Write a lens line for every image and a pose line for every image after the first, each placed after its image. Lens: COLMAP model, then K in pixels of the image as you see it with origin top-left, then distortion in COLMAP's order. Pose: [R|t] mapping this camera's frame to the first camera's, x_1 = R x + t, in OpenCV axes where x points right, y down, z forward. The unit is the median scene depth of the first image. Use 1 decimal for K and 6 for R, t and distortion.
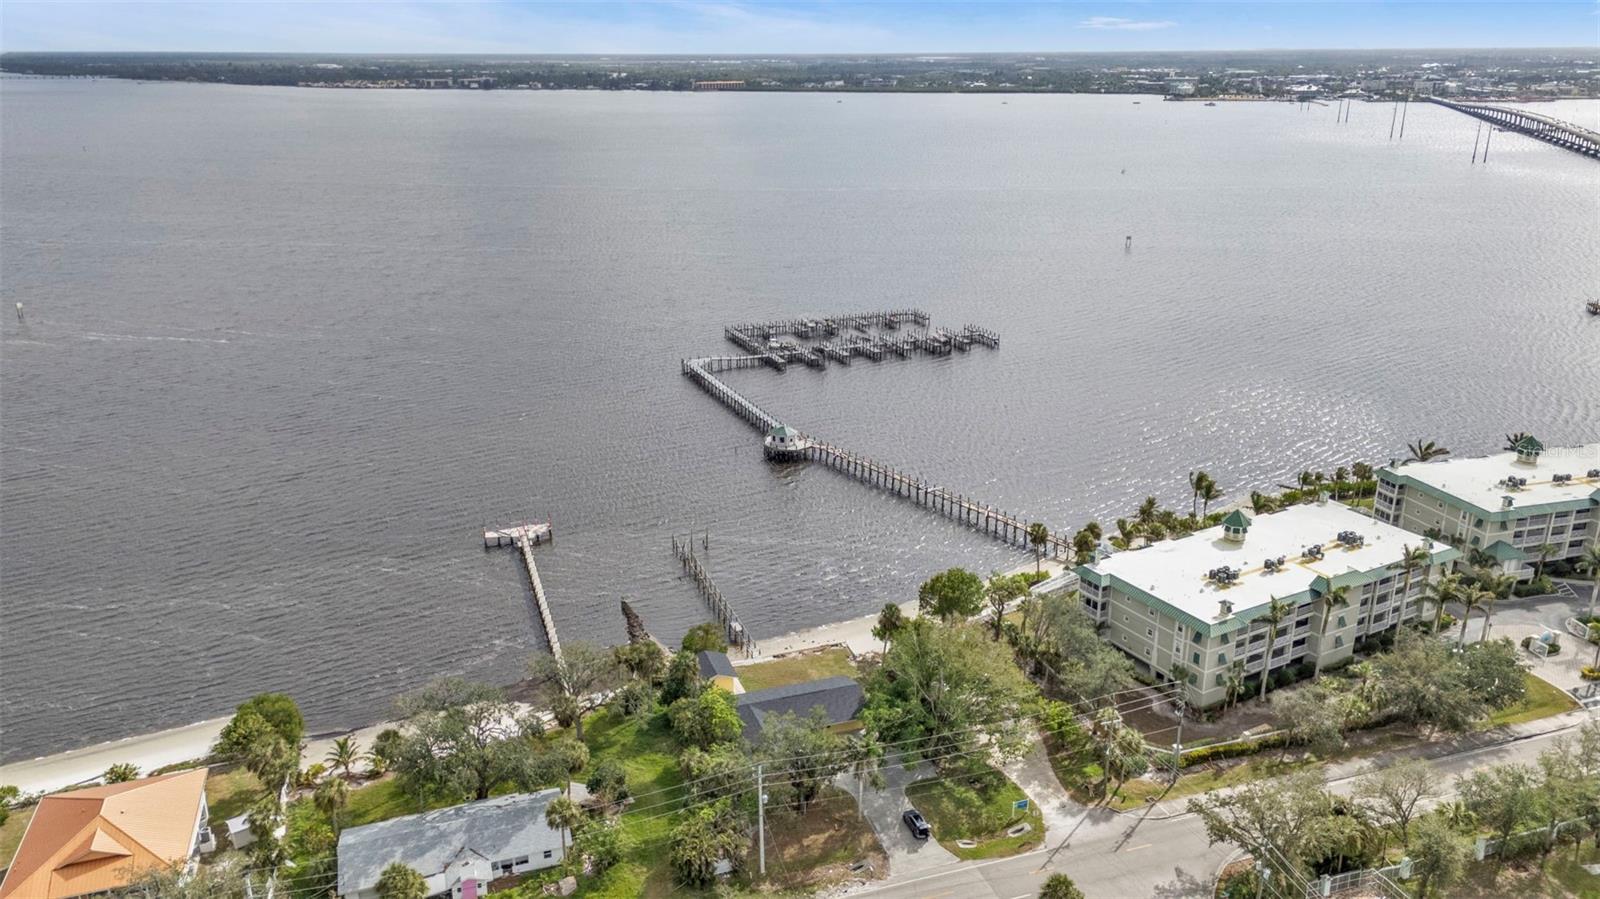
lens RADIAL K [[1173.2, 0, 801.4], [0, 1173.2, 447.8], [0, 0, 1]] dist [0.064309, -0.052458]
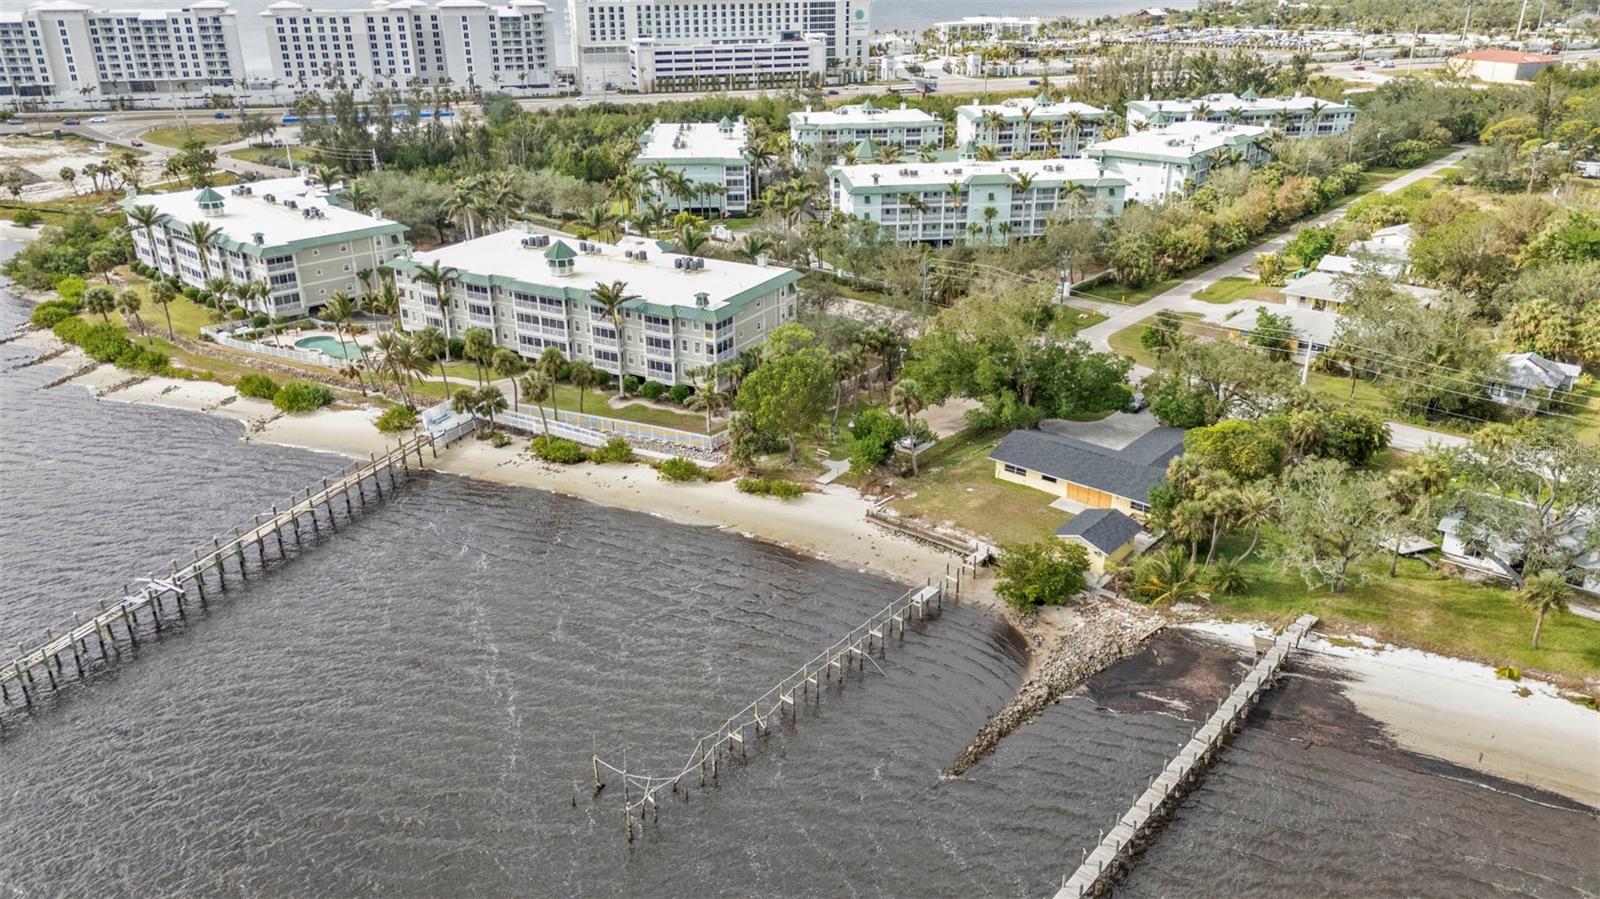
lens RADIAL K [[1172.1, 0, 800.0], [0, 1172.1, 449.5], [0, 0, 1]] dist [0.062777, -0.044119]
pose [[-0.513052, -0.331021, 0.791961, -0.512678], [0.281815, 0.806542, 0.519683, -0.249309], [-0.810776, 0.489811, -0.320512, 1.344992]]
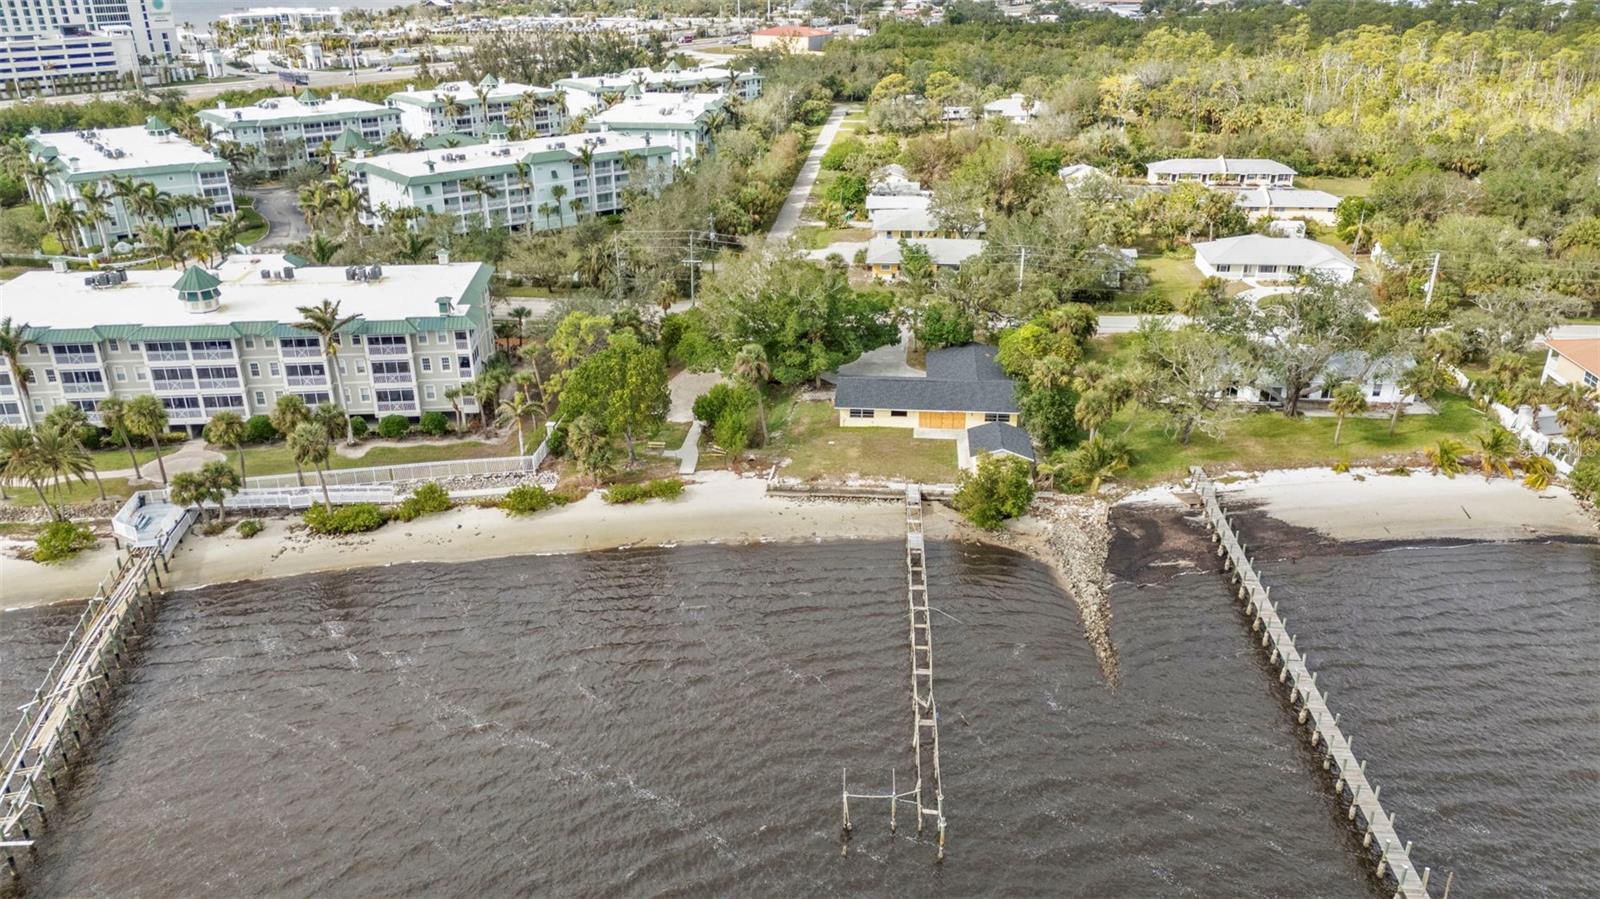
lens RADIAL K [[1173.2, 0, 801.4], [0, 1173.2, 447.8], [0, 0, 1]] dist [0.064309, -0.052458]
pose [[-0.912832, -0.155170, 0.377703, -0.237276], [0.136911, 0.755135, 0.641113, -0.281058], [-0.384699, 0.636940, -0.668067, 1.535062]]
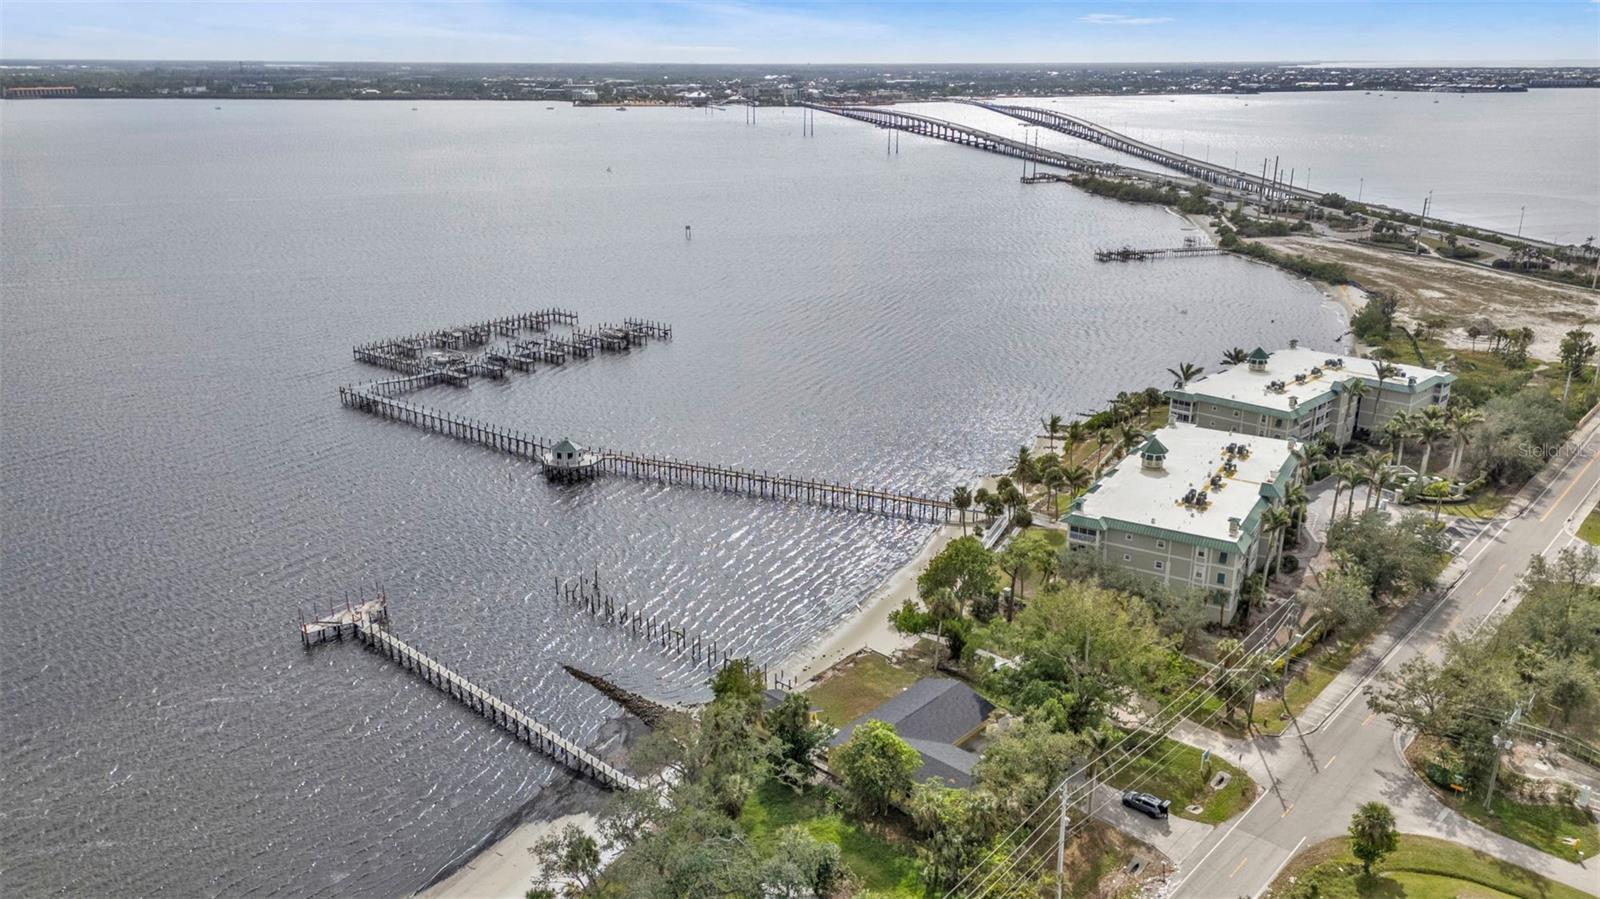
lens RADIAL K [[1173.2, 0, 801.4], [0, 1173.2, 447.8], [0, 0, 1]] dist [0.064309, -0.052458]
pose [[0.874598, -0.147829, 0.461763, -0.430507], [0.151908, 0.987982, 0.028574, -0.018219], [-0.460438, 0.045154, 0.886543, 0.244593]]
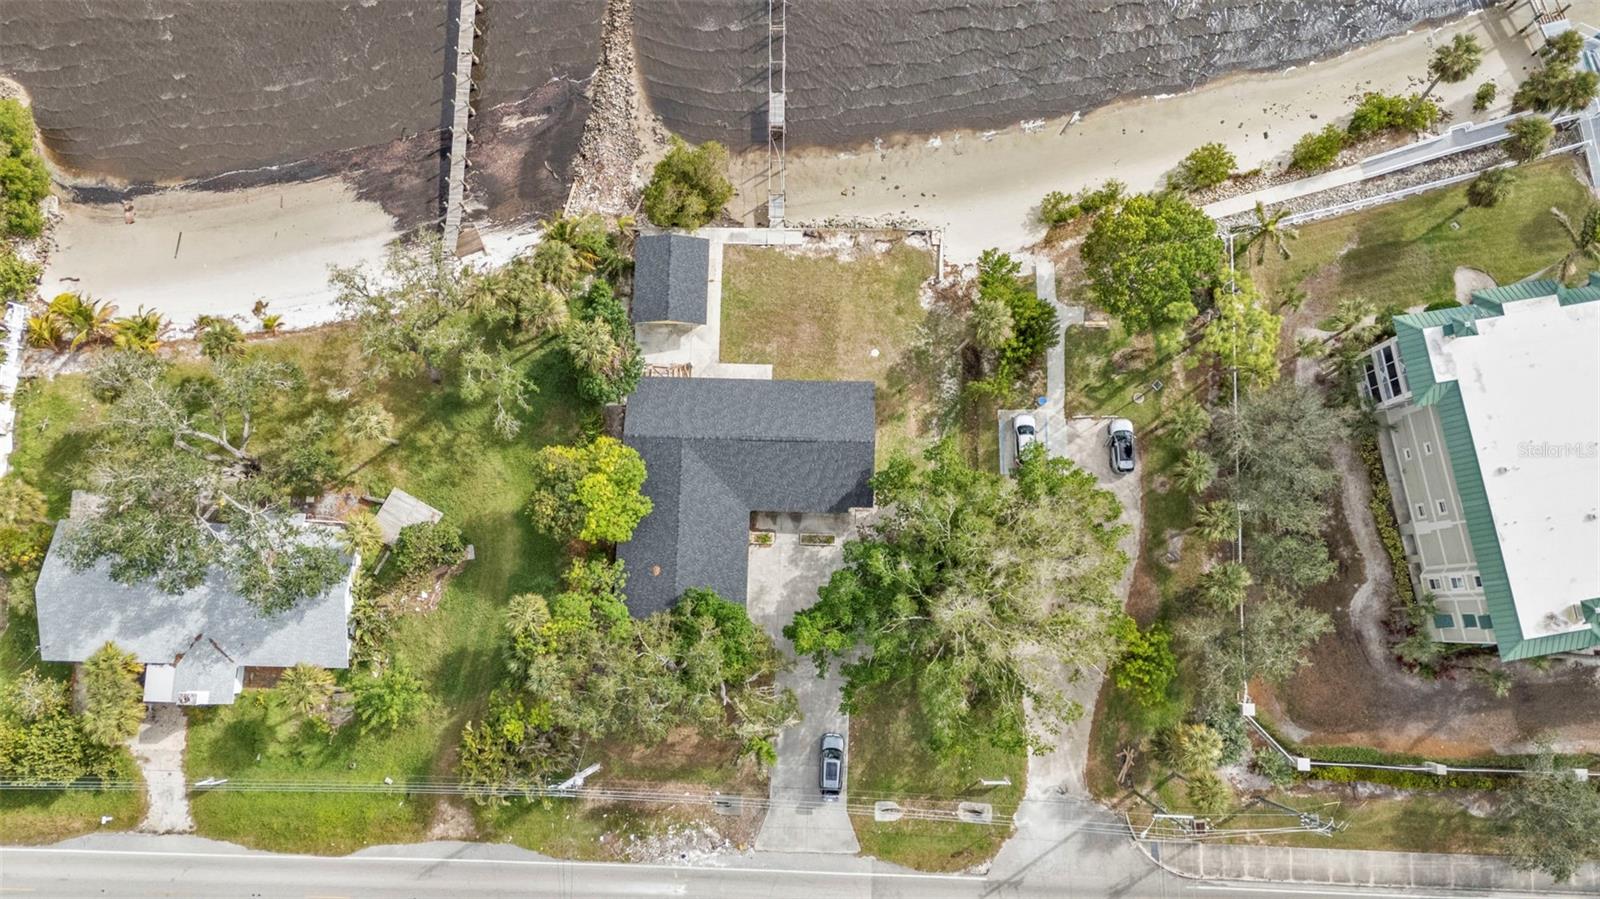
lens RADIAL K [[1173.2, 0, 801.4], [0, 1173.2, 447.8], [0, 0, 1]] dist [0.064309, -0.052458]
pose [[0.937075, 0.343158, -0.064289, 0.051175], [-0.097361, 0.433688, 0.895788, -0.311015], [0.335278, -0.833161, 0.439809, 0.701843]]
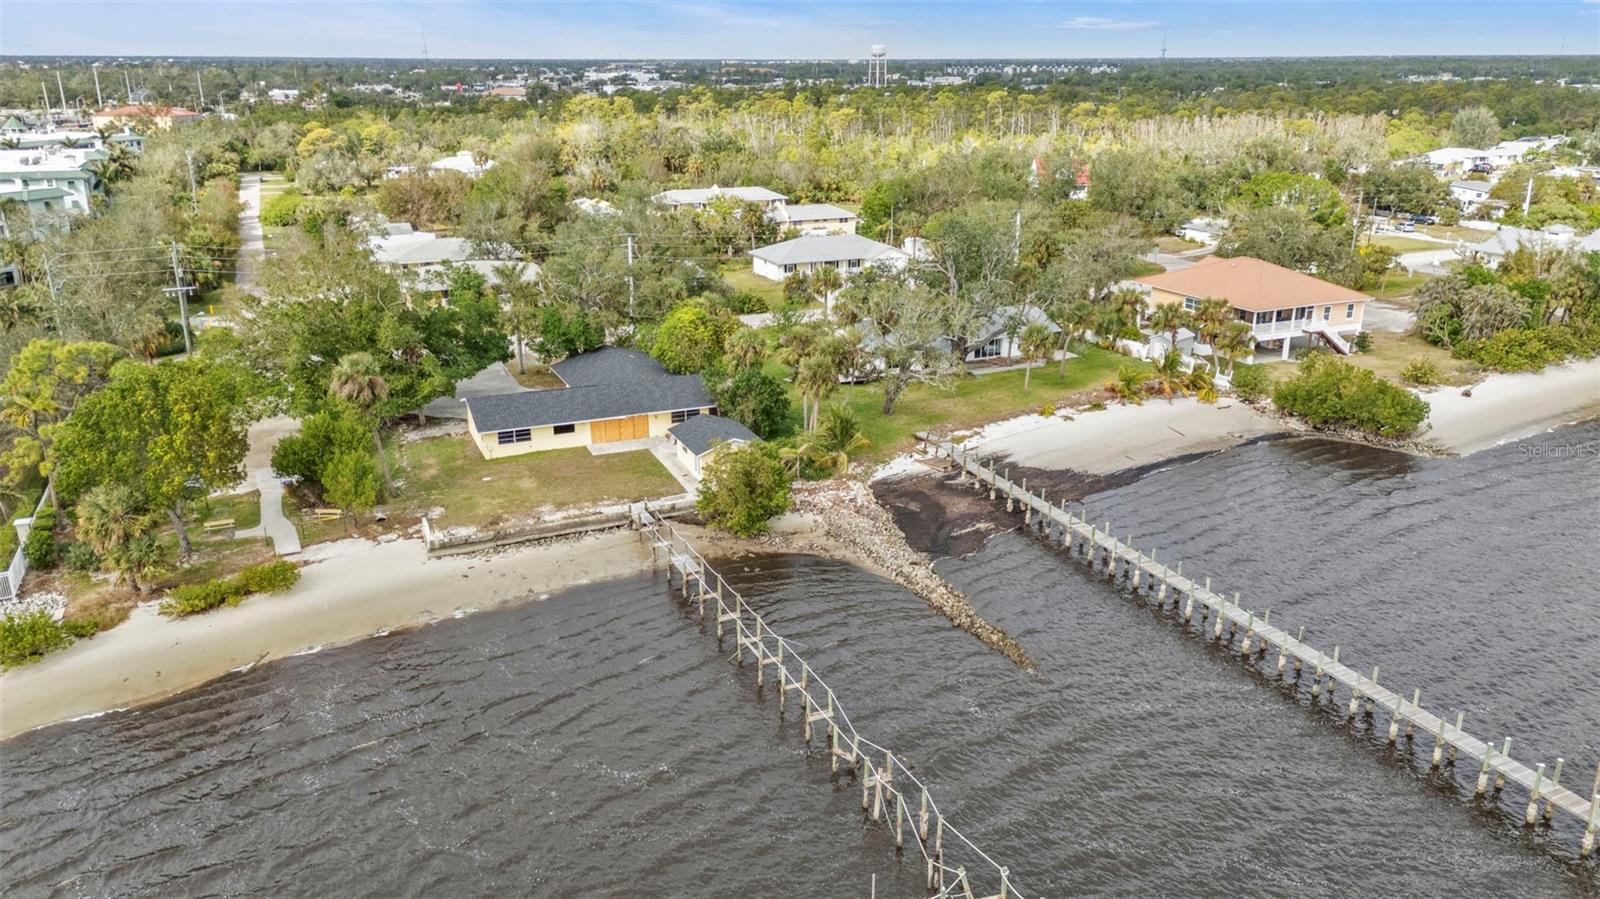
lens RADIAL K [[1159.5, 0, 808.7], [0, 1159.5, 456.8], [0, 0, 1]] dist [0.088809, -0.109644]
pose [[-0.995462, 0.032330, -0.089498, -0.070896], [-0.028758, 0.794326, 0.606810, -0.141740], [0.090709, 0.606631, -0.789792, 1.460758]]
